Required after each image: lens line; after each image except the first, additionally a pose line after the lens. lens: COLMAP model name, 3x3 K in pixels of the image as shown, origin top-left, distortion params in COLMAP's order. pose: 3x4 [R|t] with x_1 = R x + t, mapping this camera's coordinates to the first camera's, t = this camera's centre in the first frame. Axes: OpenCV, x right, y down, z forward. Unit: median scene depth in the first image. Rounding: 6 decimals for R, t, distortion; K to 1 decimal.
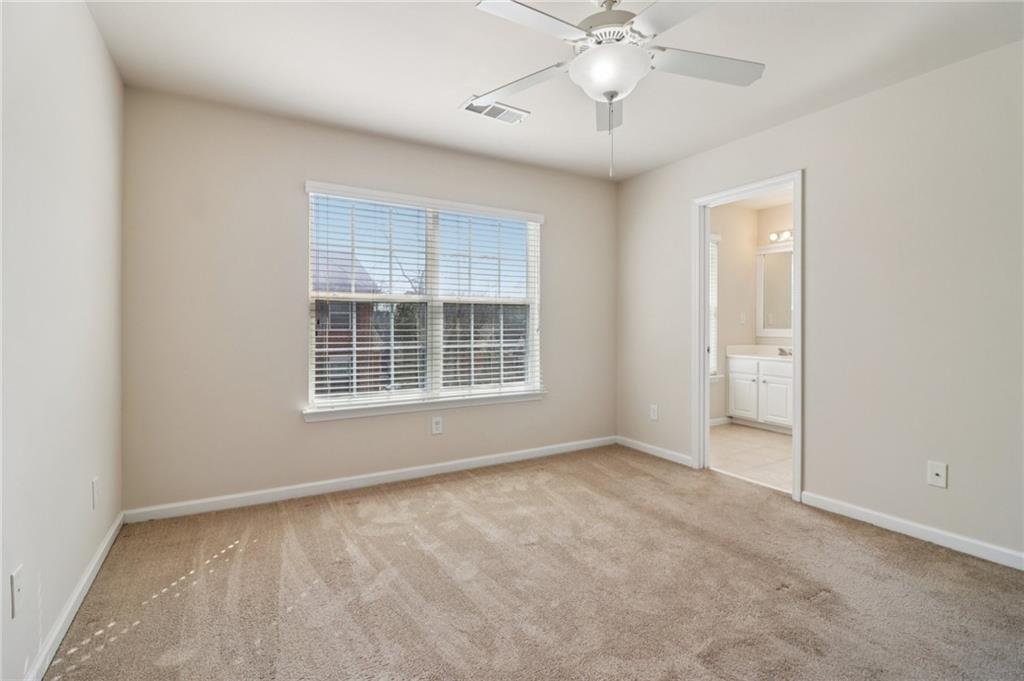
lens RADIAL K [[479.7, 0, 513.7], [0, 479.7, 321.4], [0, 0, 1]] dist [-0.000914, -0.011856]
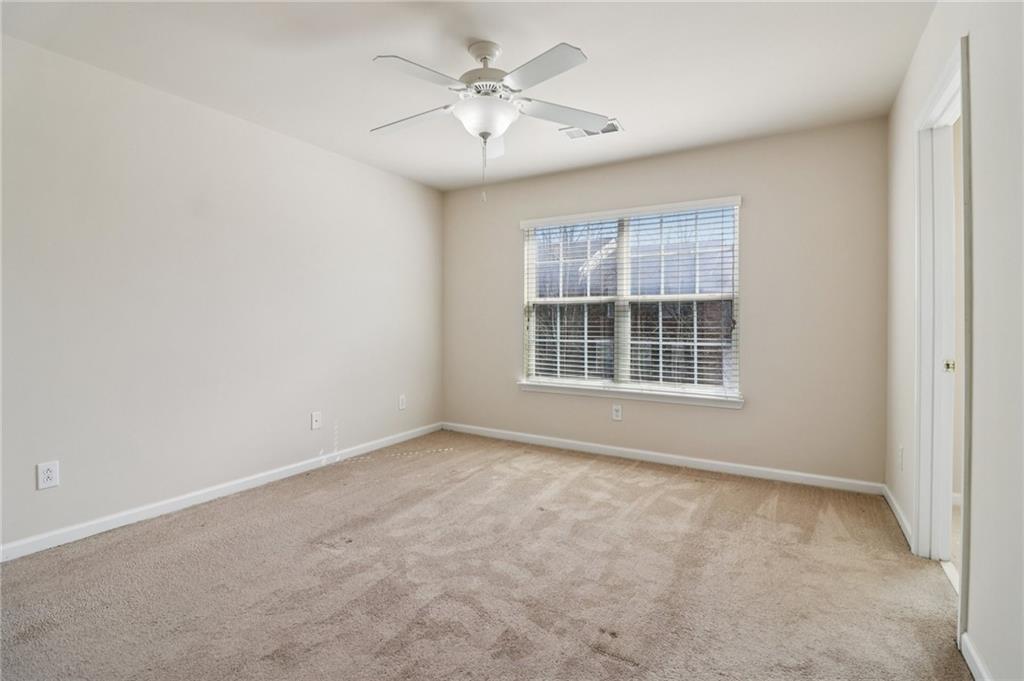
lens RADIAL K [[479.7, 0, 513.7], [0, 479.7, 321.4], [0, 0, 1]] dist [-0.000914, -0.011856]
pose [[0.480349, 0.004016, -0.877068, 0.708857], [0.002697, 0.999978, 0.006056, -0.002463], [0.877073, -0.005274, 0.480328, 0.256663]]
